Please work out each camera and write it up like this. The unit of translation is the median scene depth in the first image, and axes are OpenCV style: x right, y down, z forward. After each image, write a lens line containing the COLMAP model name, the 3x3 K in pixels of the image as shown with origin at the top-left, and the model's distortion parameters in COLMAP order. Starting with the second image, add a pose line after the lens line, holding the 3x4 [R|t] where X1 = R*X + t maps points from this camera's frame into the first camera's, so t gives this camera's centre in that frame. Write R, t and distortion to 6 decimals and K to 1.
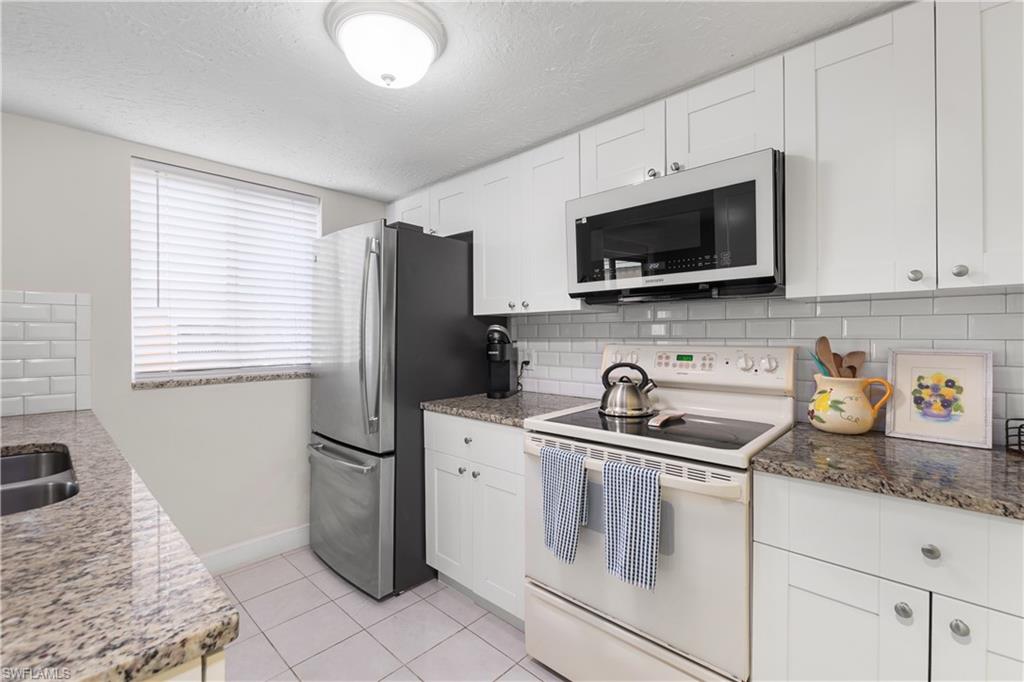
lens RADIAL K [[444.3, 0, 511.1], [0, 444.3, 334.5], [0, 0, 1]] dist [0.000707, -0.000050]
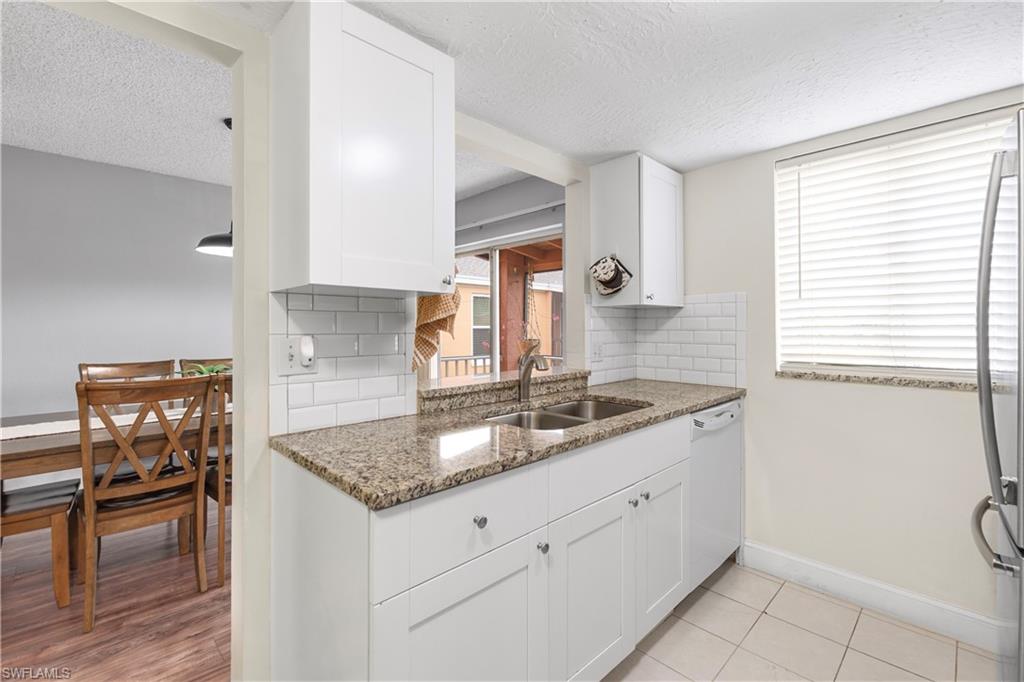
lens RADIAL K [[444.3, 0, 511.1], [0, 444.3, 334.5], [0, 0, 1]] dist [0.000707, -0.000050]
pose [[-0.042304, 0.019987, -0.998905, 0.282558], [0.002563, 0.999799, 0.019896, -0.003046], [0.999102, -0.001718, -0.042346, 0.435507]]
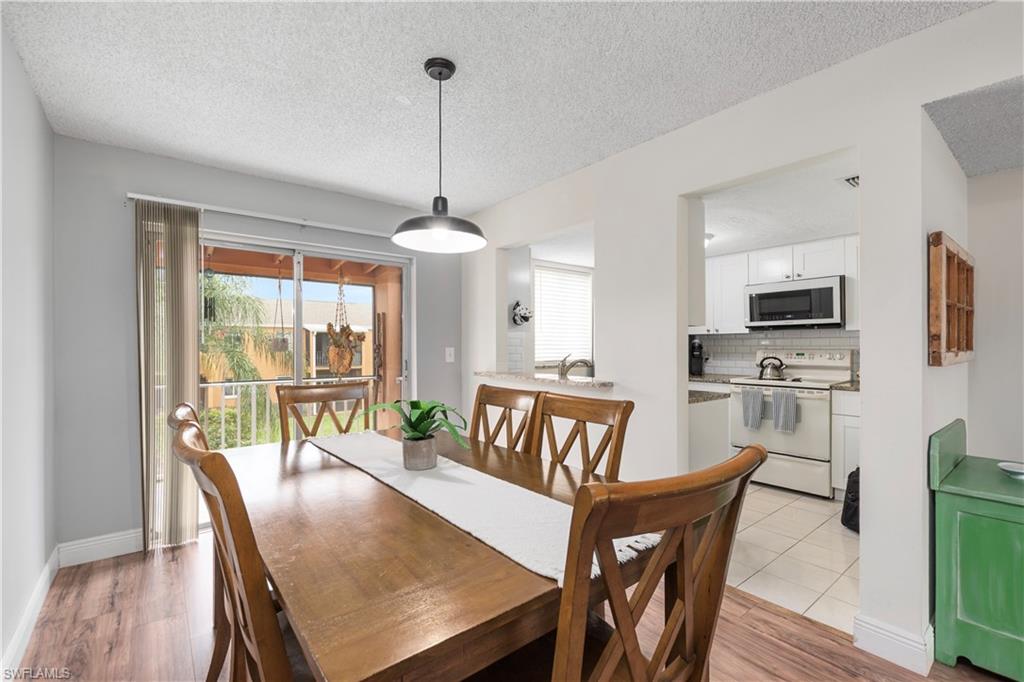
lens RADIAL K [[449.2, 0, 512.0], [0, 449.2, 341.0], [0, 0, 1]] dist [-0.000181, -0.000091]
pose [[0.989980, 0.003117, -0.141175, -0.721210], [-0.004548, 0.999941, -0.009814, 0.011843], [0.141136, 0.010358, 0.989936, -1.432415]]
